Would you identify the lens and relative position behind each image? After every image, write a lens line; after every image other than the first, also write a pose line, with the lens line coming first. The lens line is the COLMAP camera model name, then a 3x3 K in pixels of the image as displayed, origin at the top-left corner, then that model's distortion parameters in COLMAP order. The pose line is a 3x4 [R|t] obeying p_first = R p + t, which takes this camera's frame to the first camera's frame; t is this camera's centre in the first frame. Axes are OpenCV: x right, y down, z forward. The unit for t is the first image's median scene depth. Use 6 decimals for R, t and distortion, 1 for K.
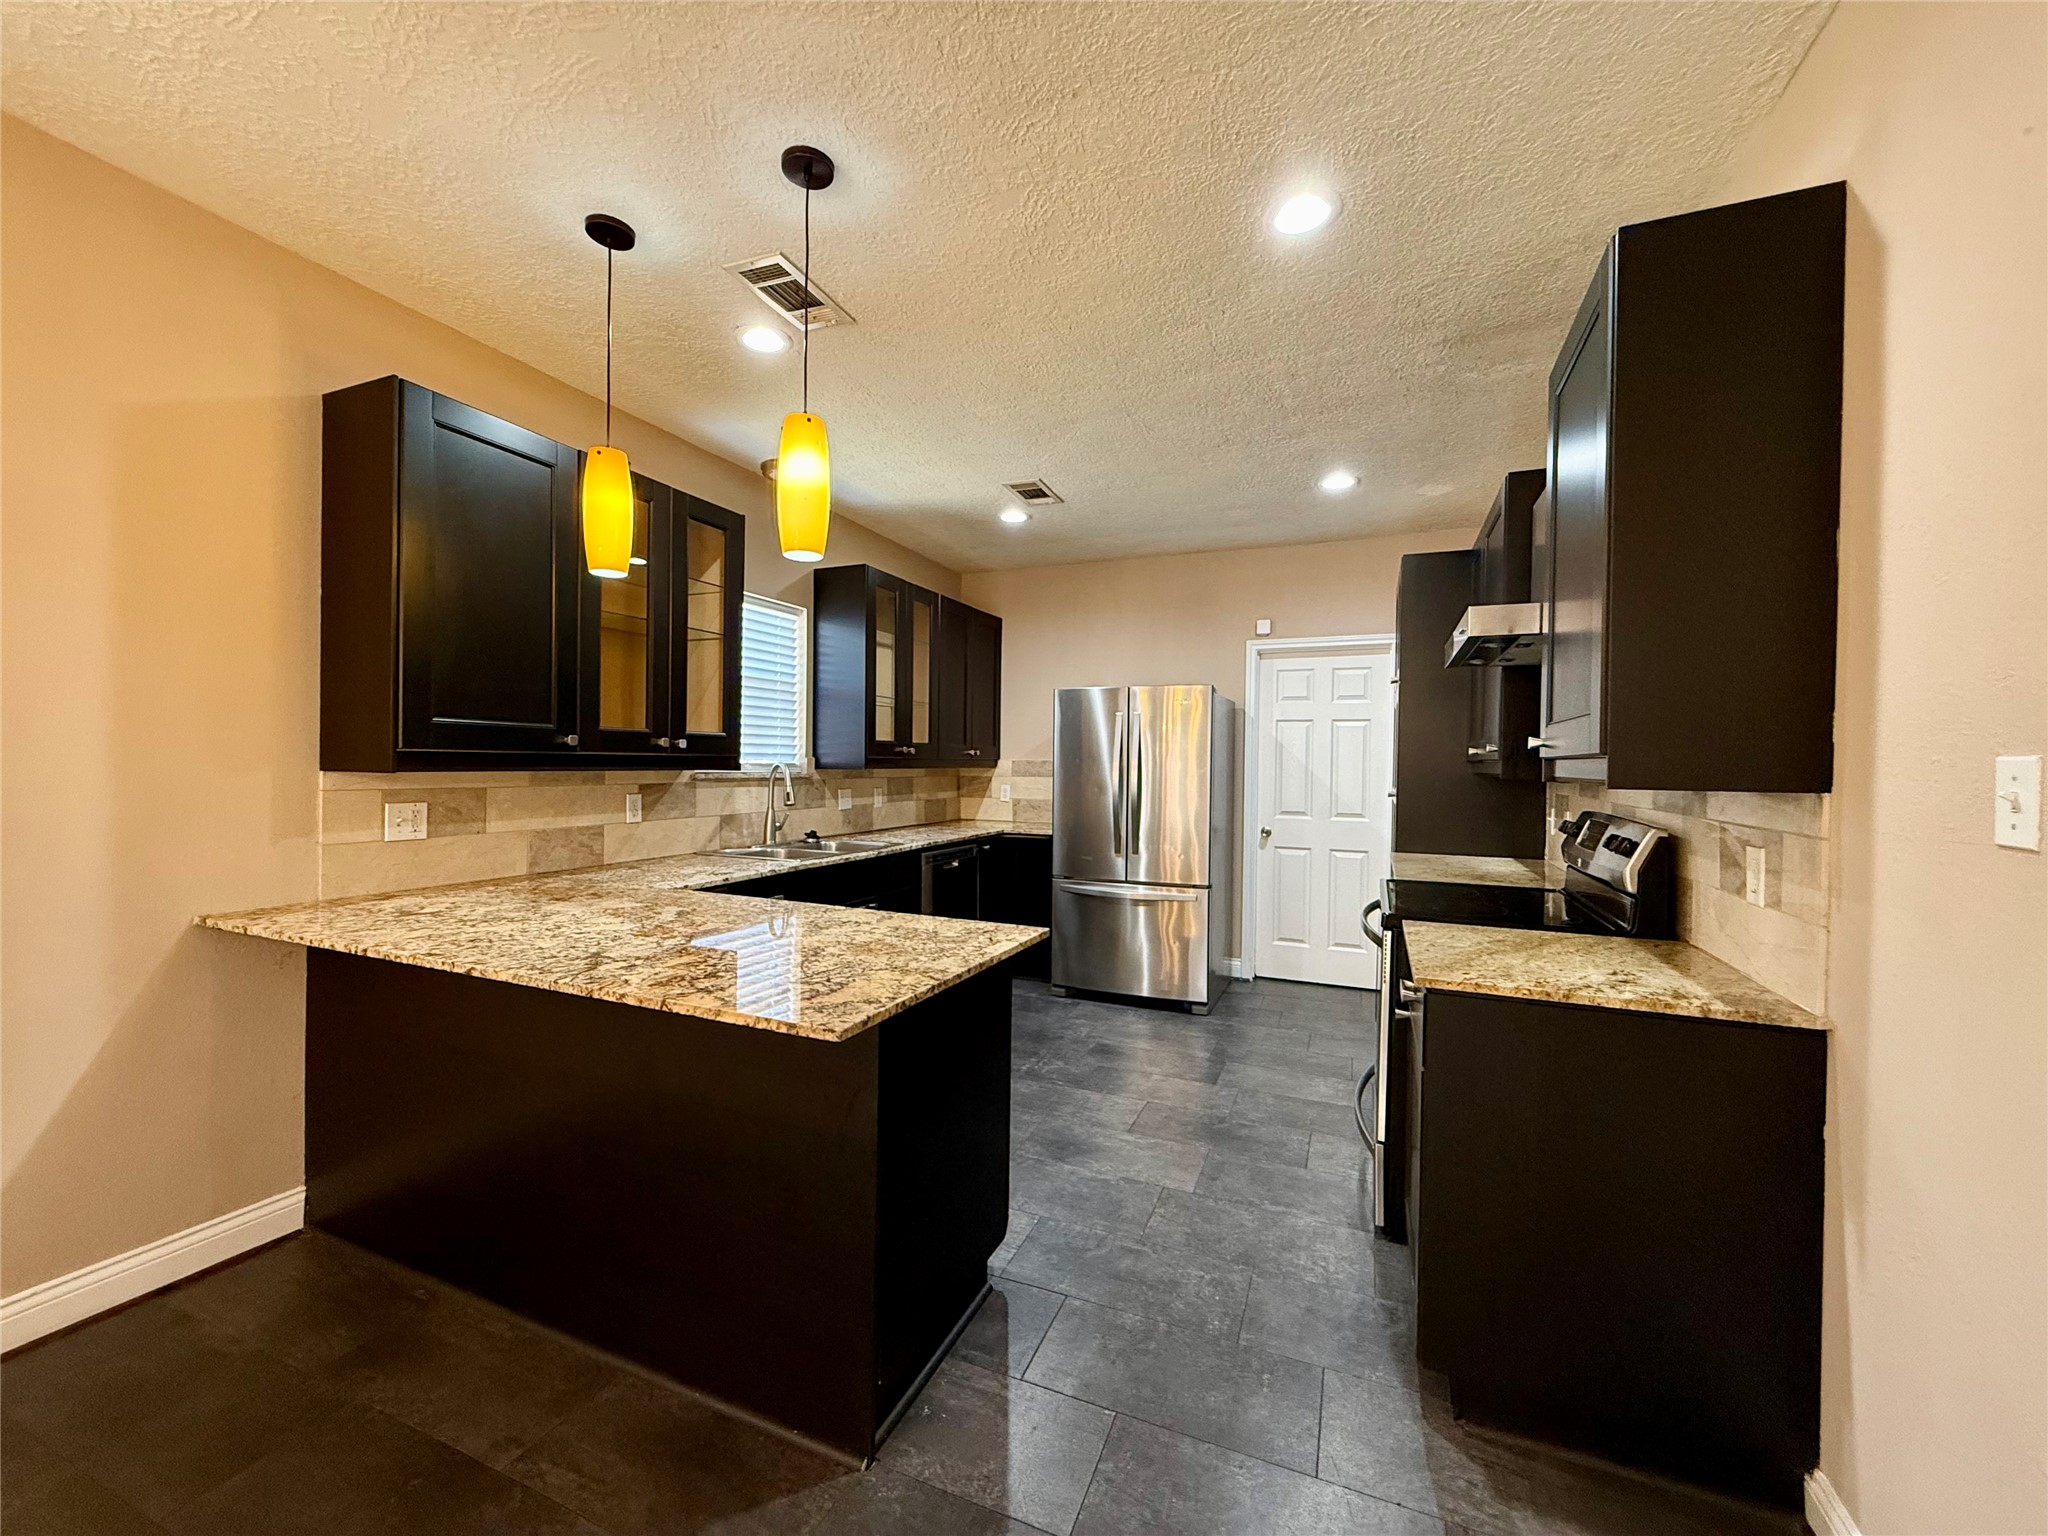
lens RADIAL K [[814.4, 0, 1015.7], [0, 814.4, 766.5], [0, 0, 1]] dist [-0.000890, -0.000062]
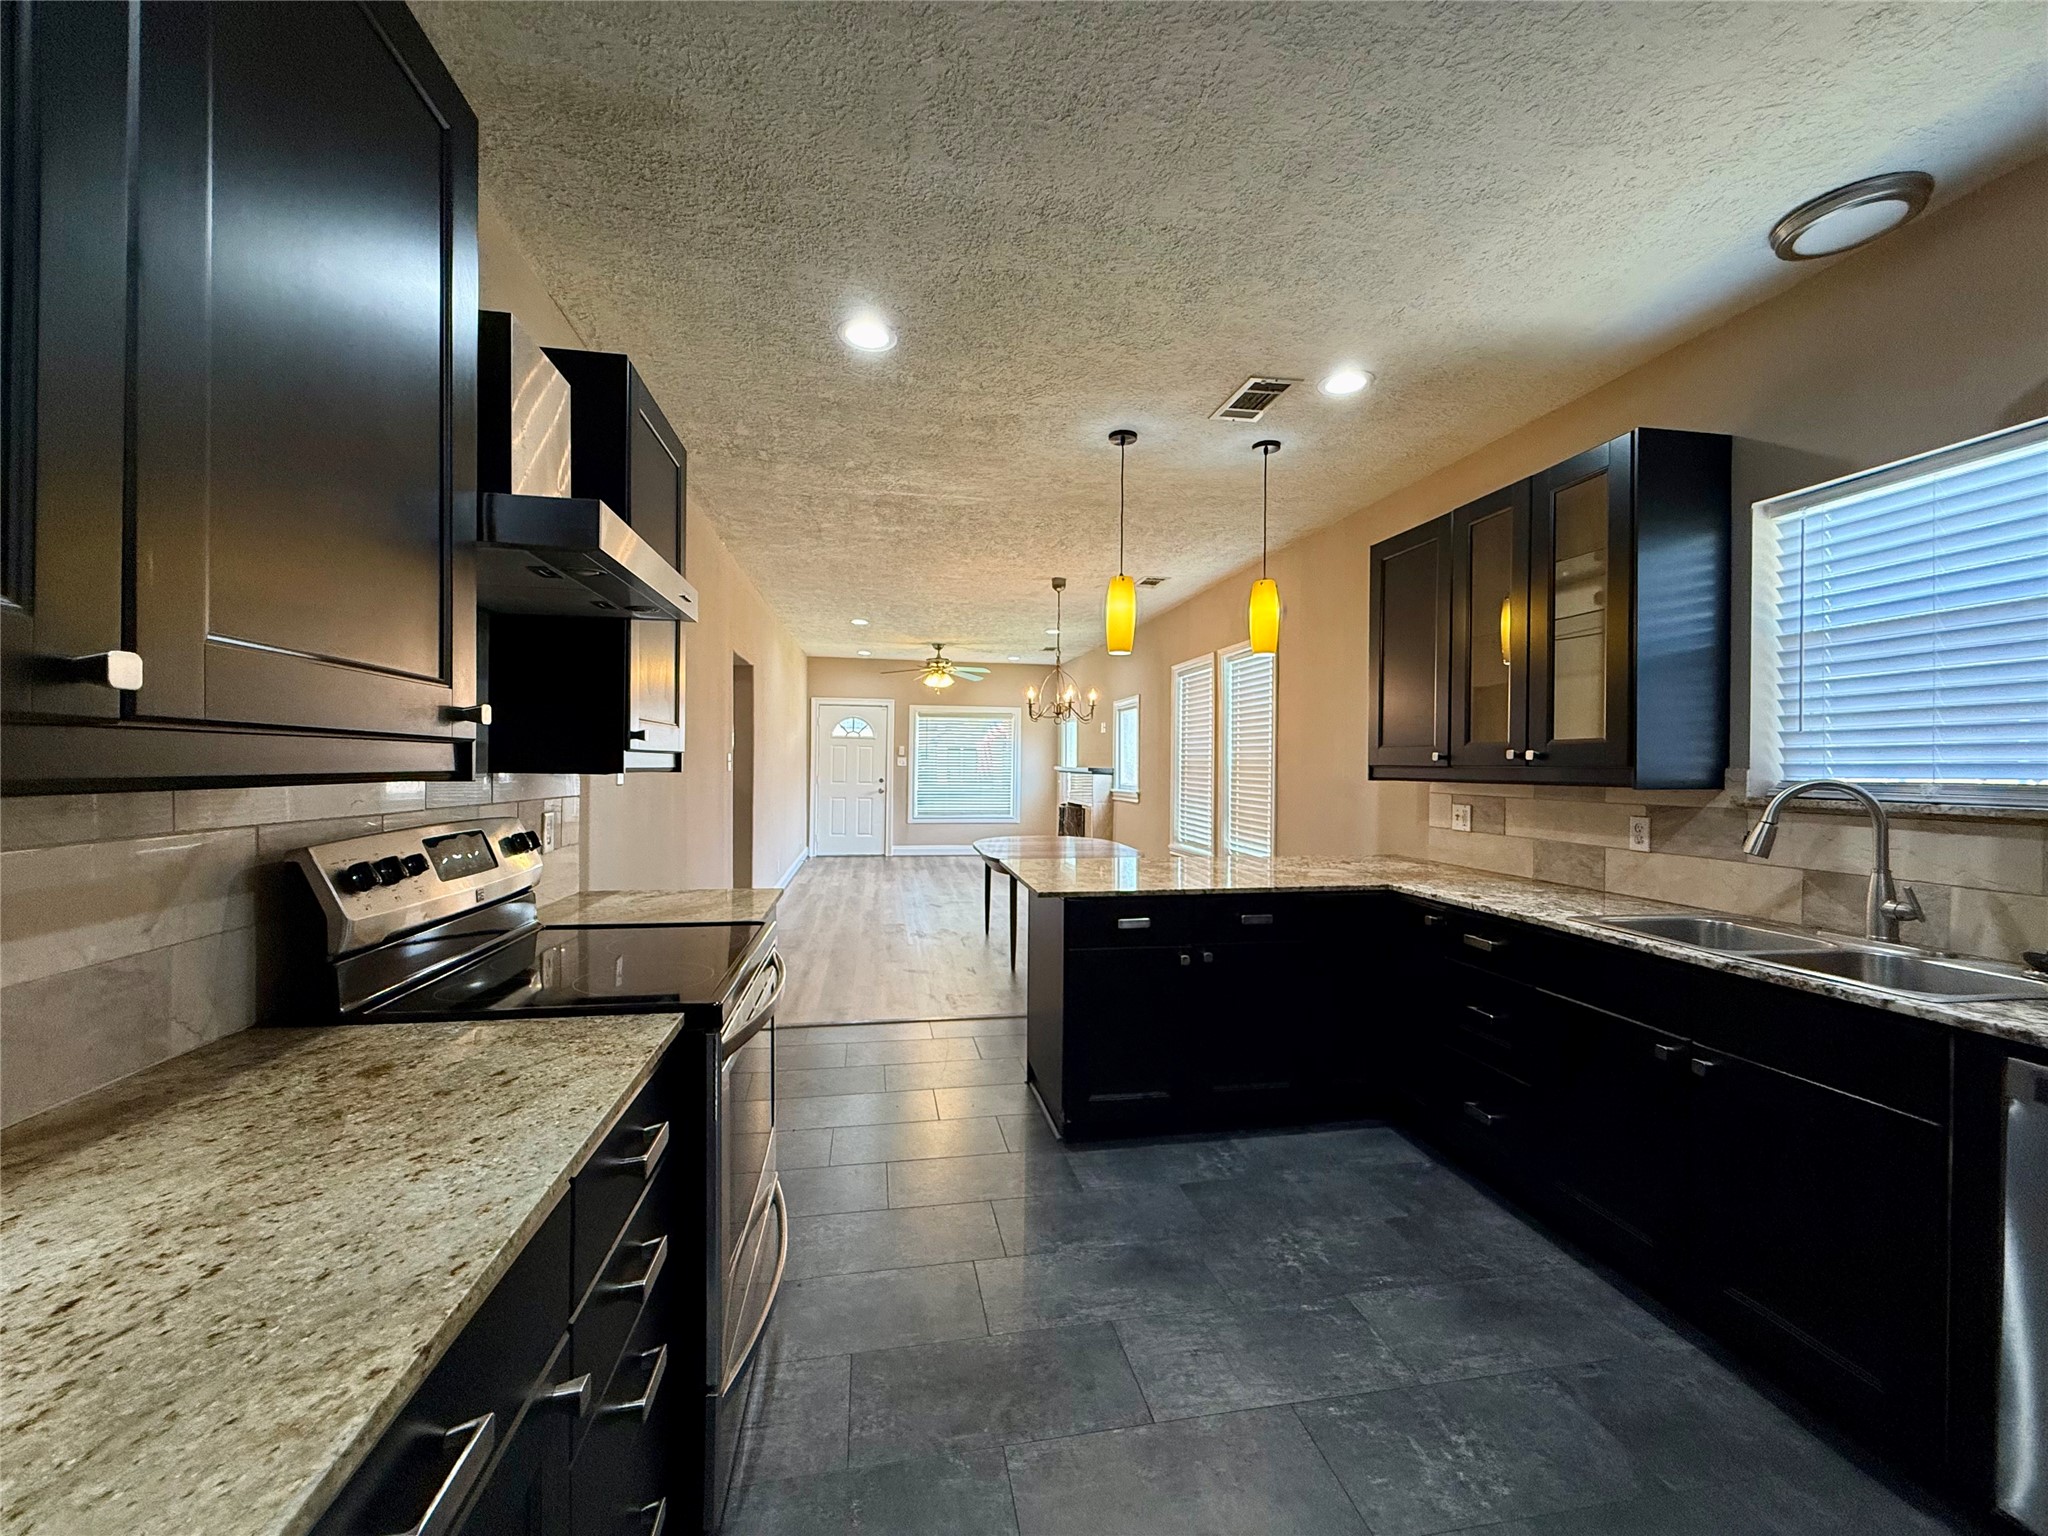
lens RADIAL K [[814.4, 0, 1024.6], [0, 814.4, 766.0], [0, 0, 1]] dist [-0.000890, -0.000062]
pose [[-0.834535, -0.021910, -0.550519, 0.574723], [-0.024597, 0.999694, -0.002498, -0.000089], [0.550406, 0.011456, -0.834819, 1.521645]]
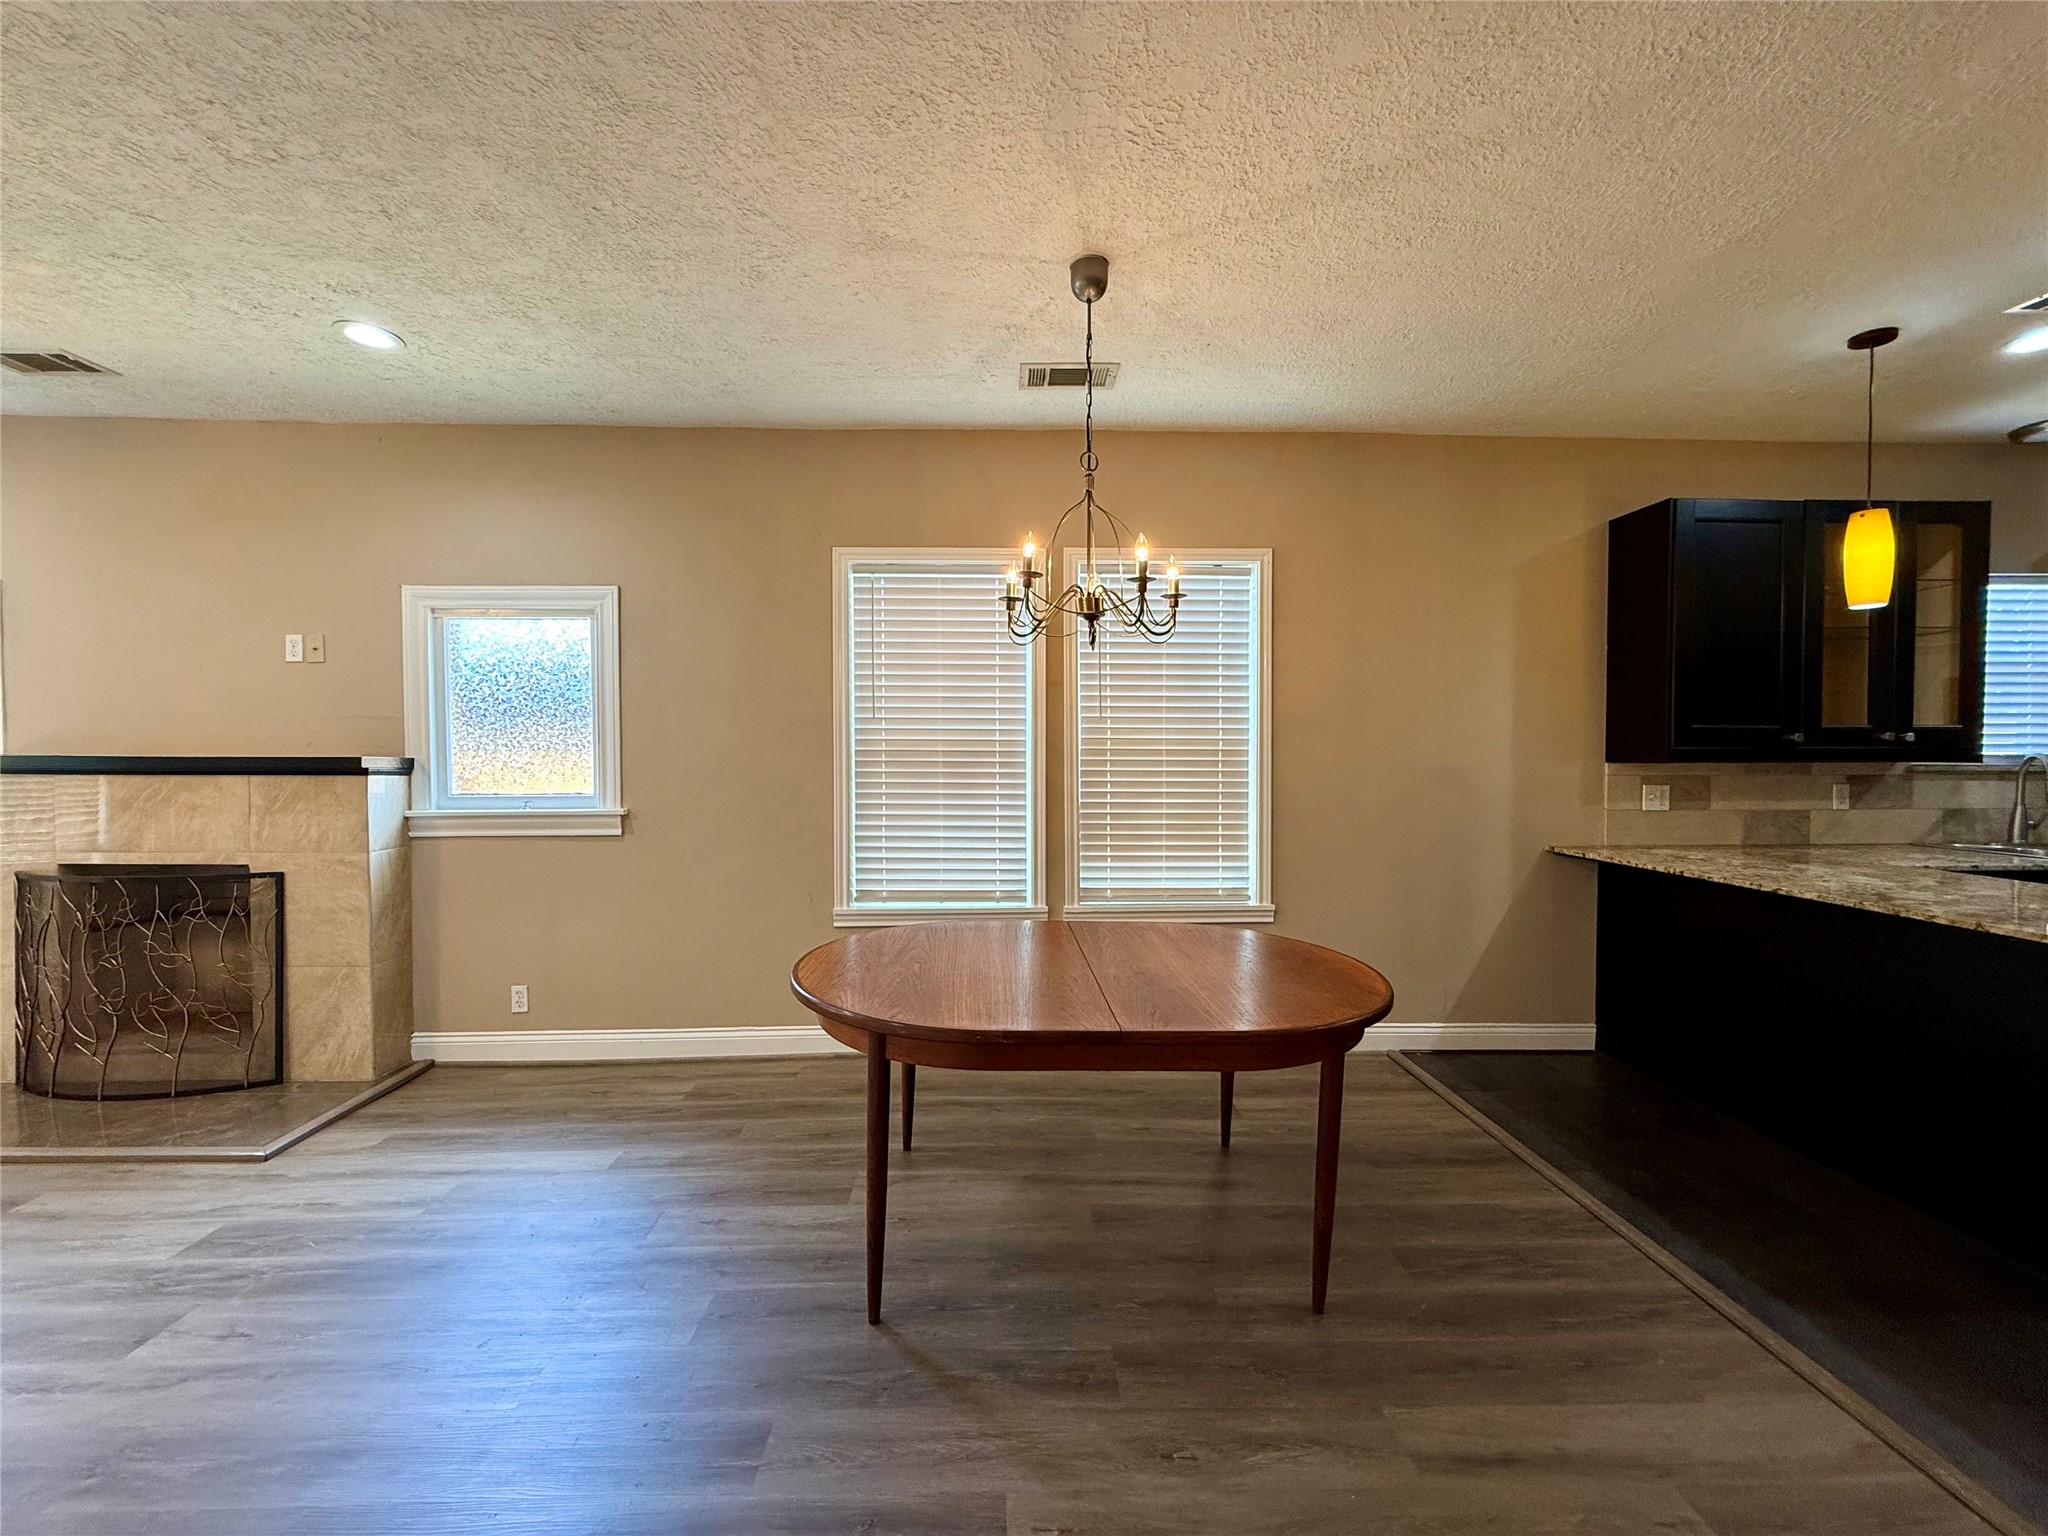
lens RADIAL K [[814.4, 0, 1018.4], [0, 814.4, 769.8], [0, 0, 1]] dist [-0.000890, -0.000062]
pose [[0.424880, 0.003483, -0.905243, 0.064237], [0.002239, 0.999985, 0.004898, 0.007381], [0.905247, -0.004108, 0.424866, -0.544419]]
